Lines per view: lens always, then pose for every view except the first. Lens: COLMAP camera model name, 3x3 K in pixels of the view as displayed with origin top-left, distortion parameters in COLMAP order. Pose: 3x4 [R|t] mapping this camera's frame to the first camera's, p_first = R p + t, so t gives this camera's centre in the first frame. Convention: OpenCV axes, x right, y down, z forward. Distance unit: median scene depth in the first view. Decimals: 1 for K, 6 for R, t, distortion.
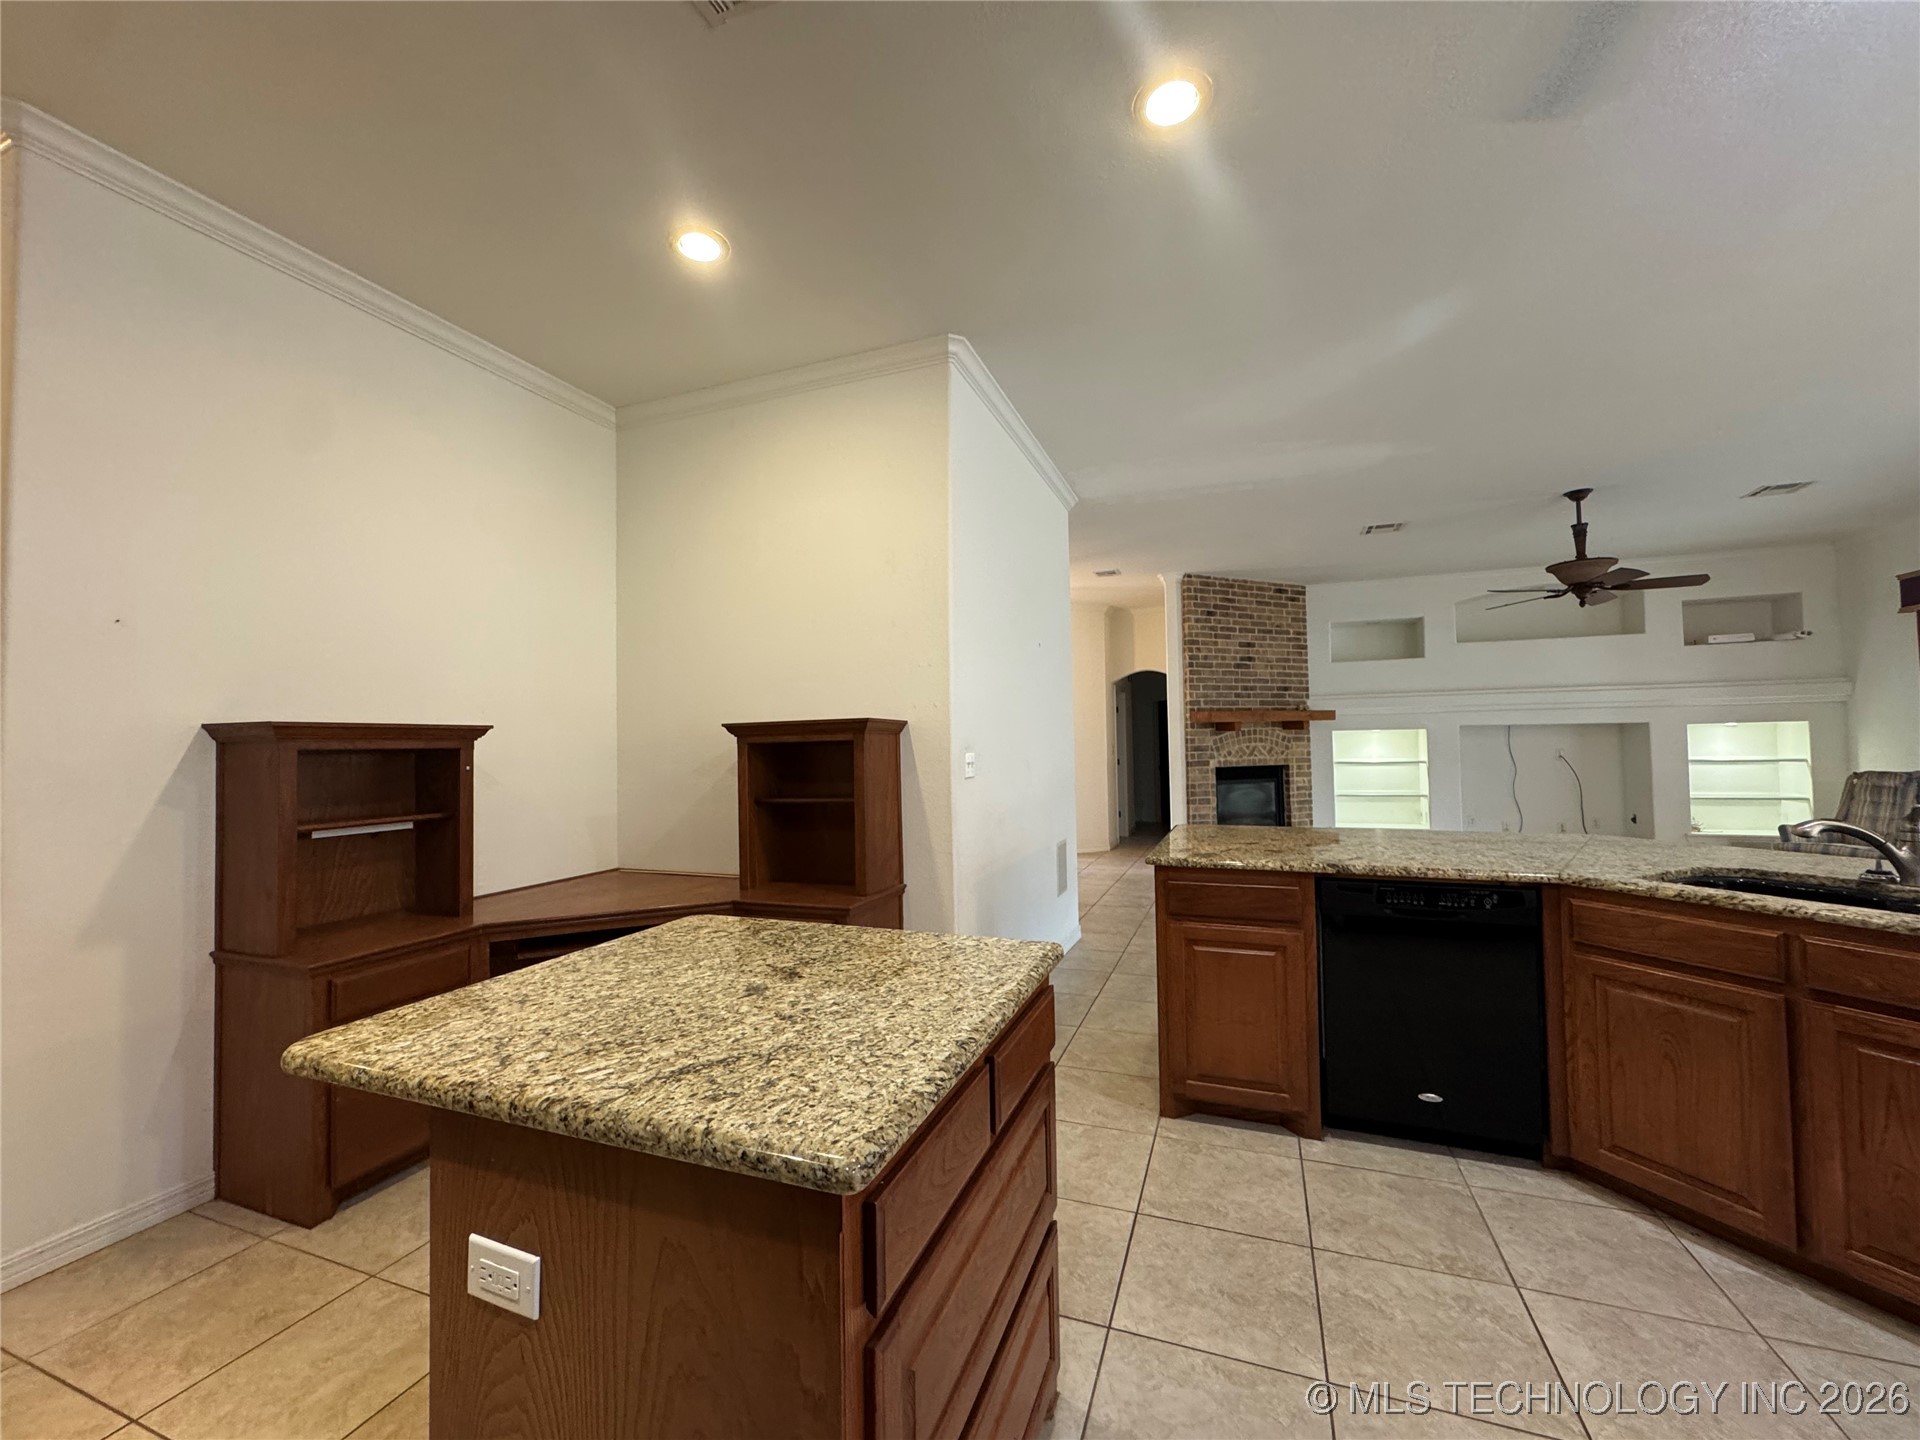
lens RADIAL K [[764.1, 0, 959.0], [0, 764.1, 719.0], [0, 0, 1]] dist [-0.004171, 0.000188]
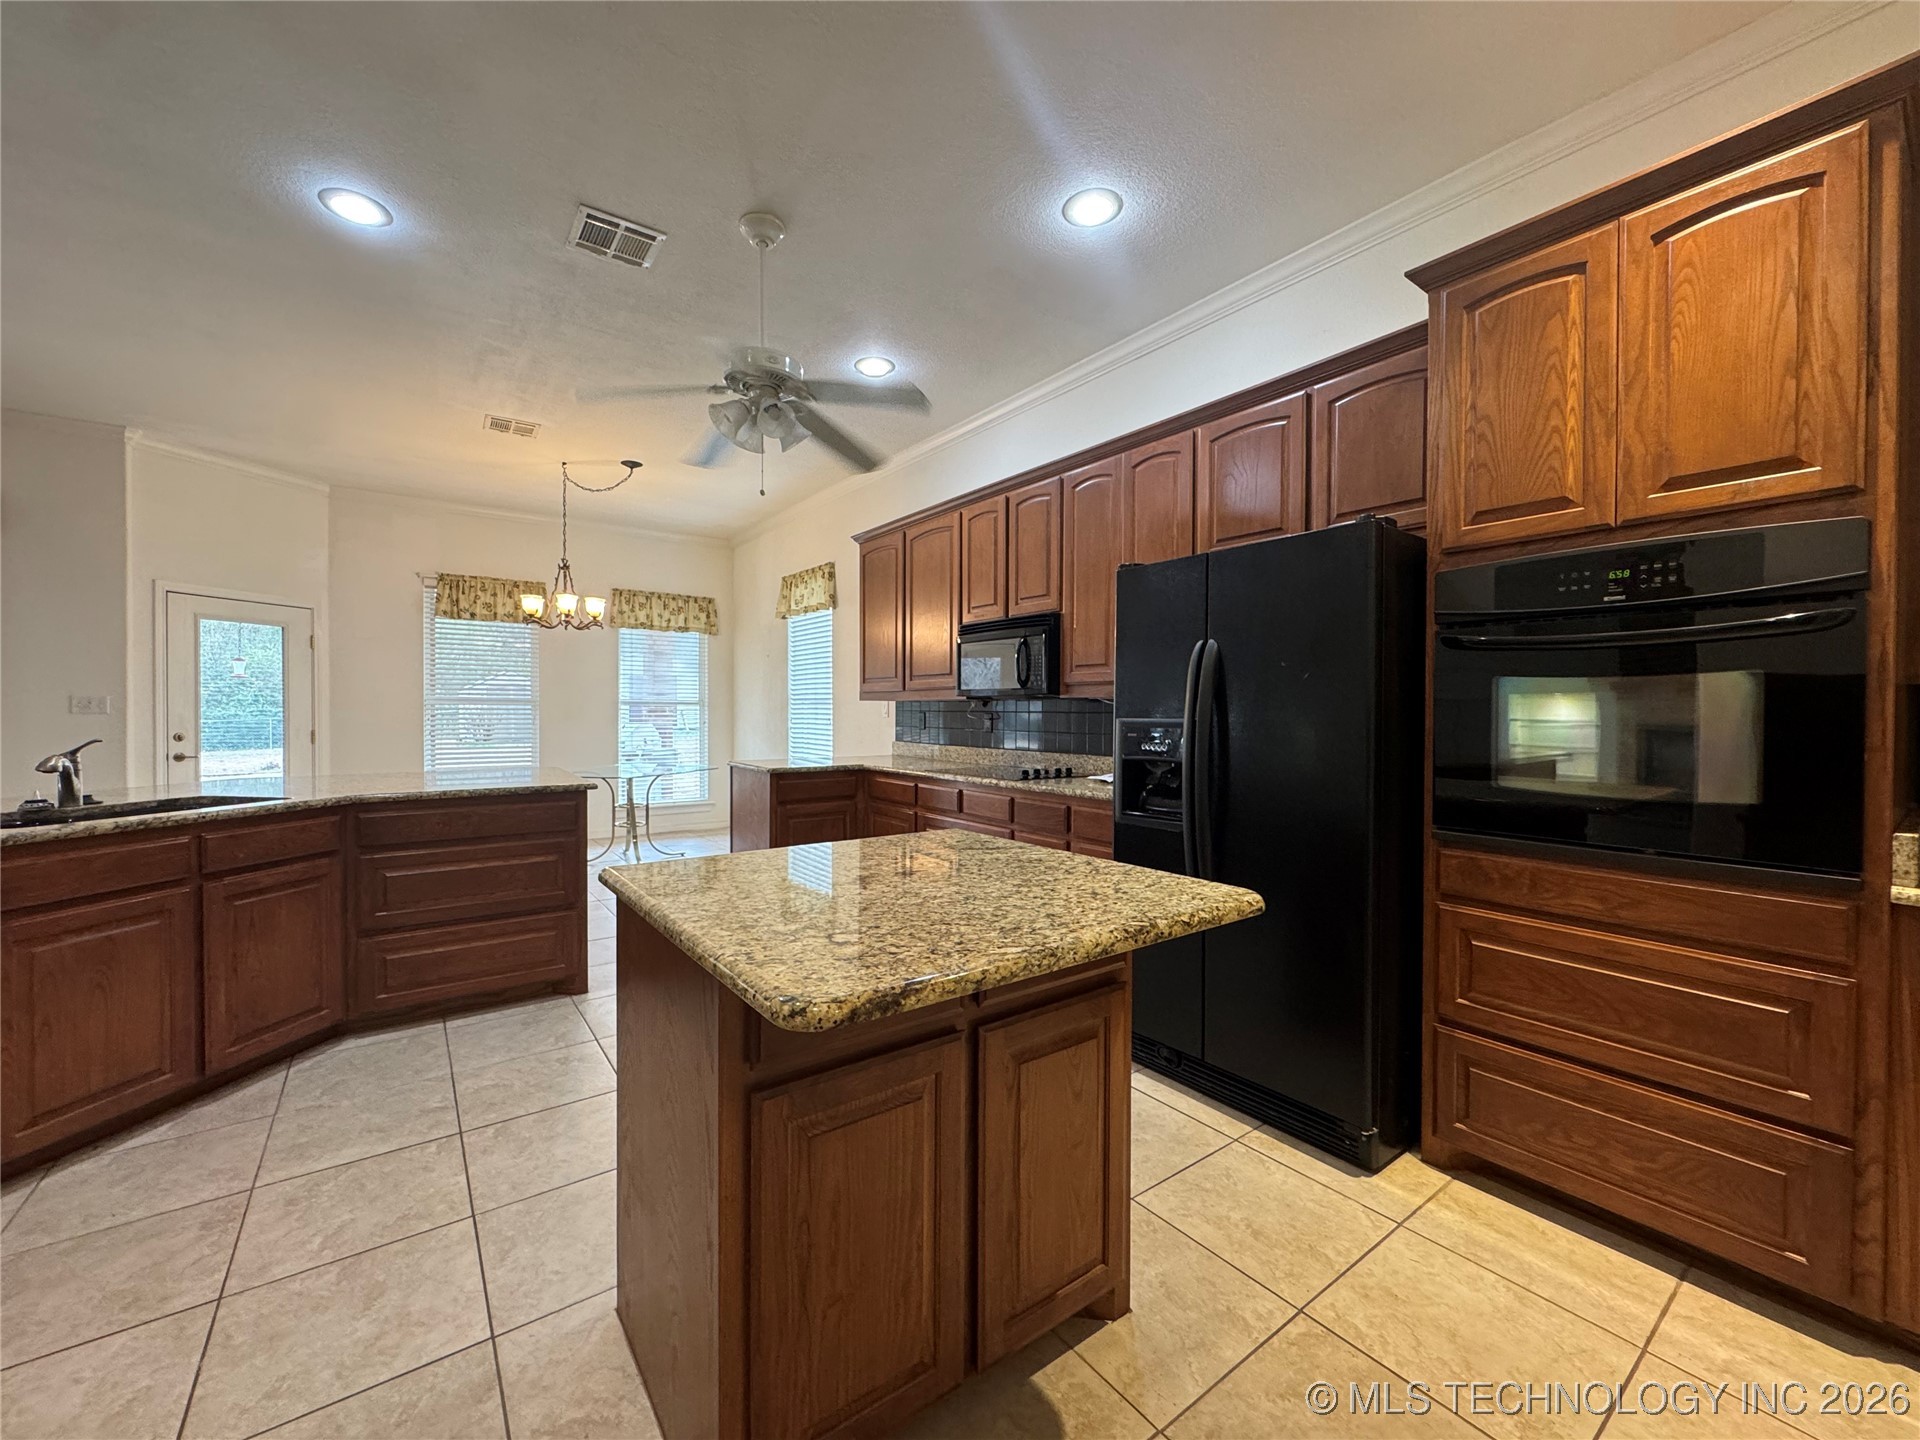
lens RADIAL K [[764.1, 0, 959.0], [0, 764.1, 719.0], [0, 0, 1]] dist [-0.004171, 0.000188]
pose [[-0.842200, 0.008140, 0.539104, -0.205397], [-0.007550, 0.999610, -0.026890, 0.032956], [-0.539113, -0.026717, -0.841810, 0.416332]]
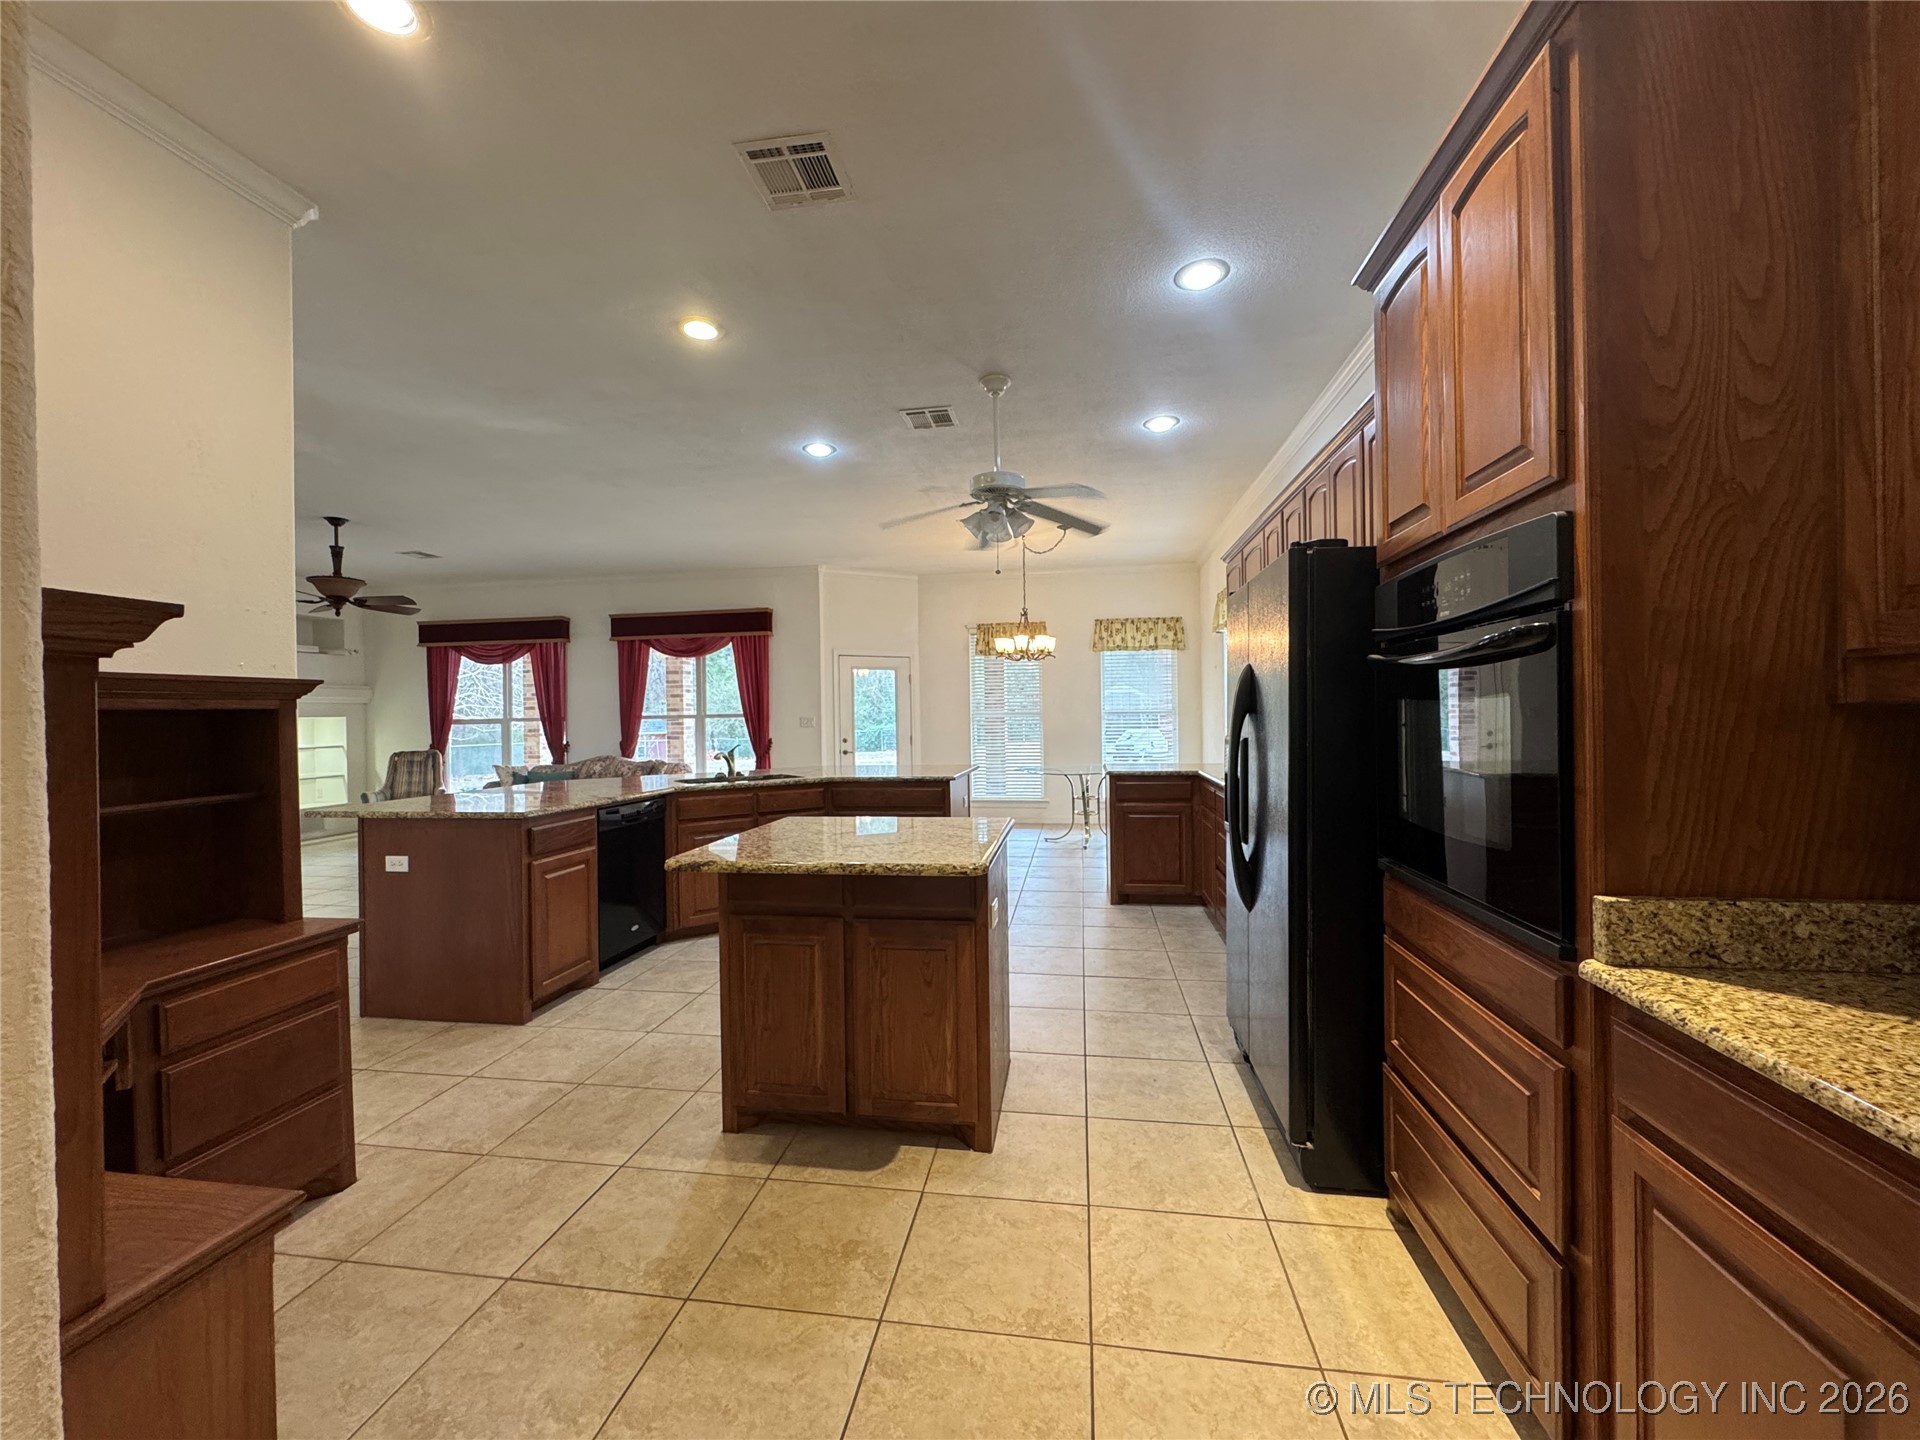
lens RADIAL K [[764.1, 0, 959.0], [0, 764.1, 719.0], [0, 0, 1]] dist [-0.004171, 0.000188]
pose [[-0.207470, 0.015812, 0.978114, -0.479919], [-0.012444, 0.999746, -0.018801, 0.020783], [-0.978162, -0.016072, -0.207221, 0.257858]]
